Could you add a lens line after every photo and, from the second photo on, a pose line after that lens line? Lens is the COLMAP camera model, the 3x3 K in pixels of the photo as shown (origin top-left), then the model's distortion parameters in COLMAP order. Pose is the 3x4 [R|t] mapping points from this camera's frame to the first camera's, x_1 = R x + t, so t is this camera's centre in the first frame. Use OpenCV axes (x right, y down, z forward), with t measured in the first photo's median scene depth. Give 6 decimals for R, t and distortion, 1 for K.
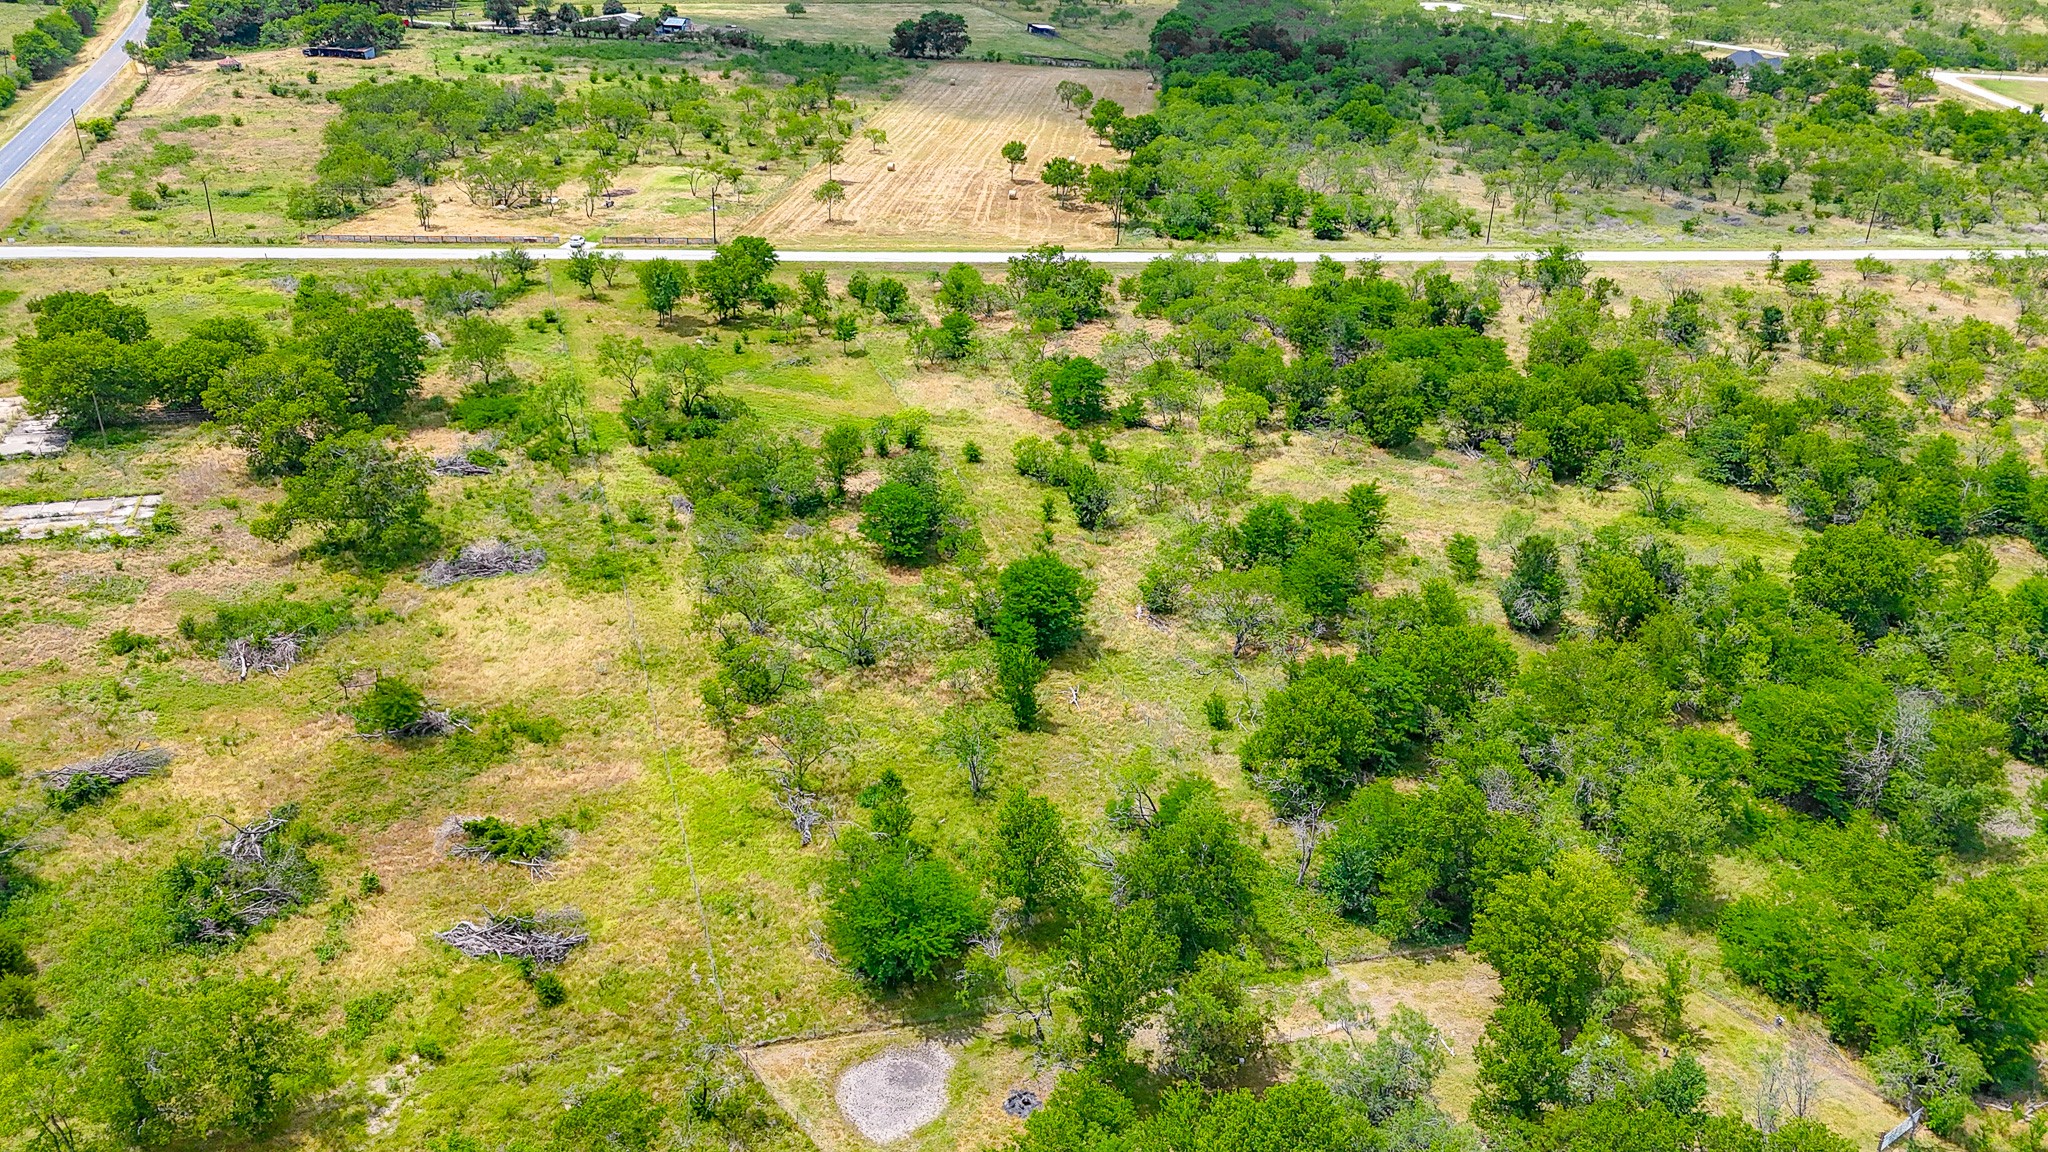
lens RADIAL K [[1593.9, 0, 1016.5], [0, 1593.9, 572.4], [0, 0, 1]] dist [0.064613, -0.052262]
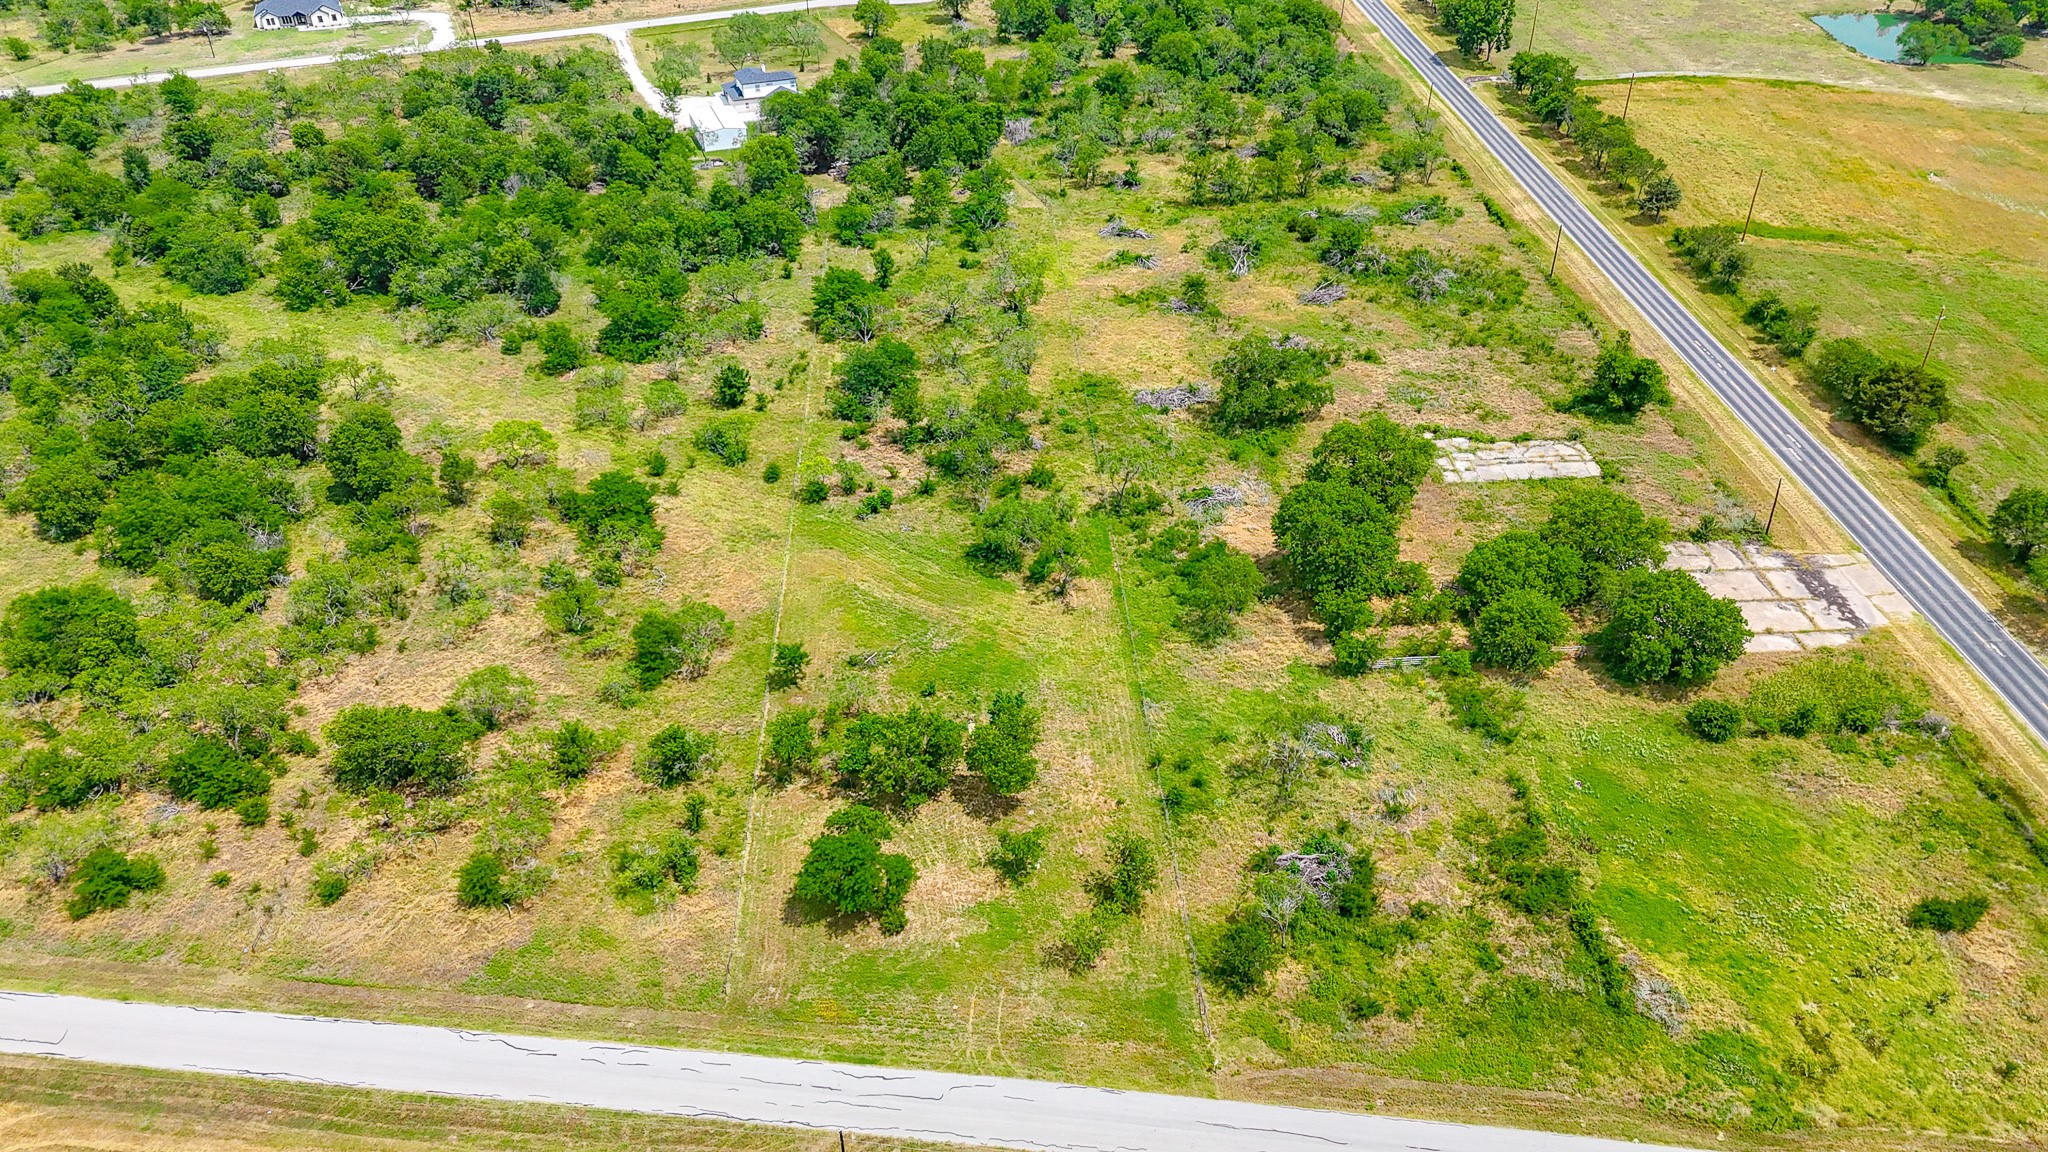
lens RADIAL K [[1505.7, 0, 1023.1], [0, 1505.7, 574.7], [0, 0, 1]] dist [0.067848, -0.060021]
pose [[-0.965111, -0.171973, 0.197451, -0.377386], [0.089977, 0.490348, 0.866870, -0.848494], [-0.245898, 0.854391, -0.457767, 1.369079]]
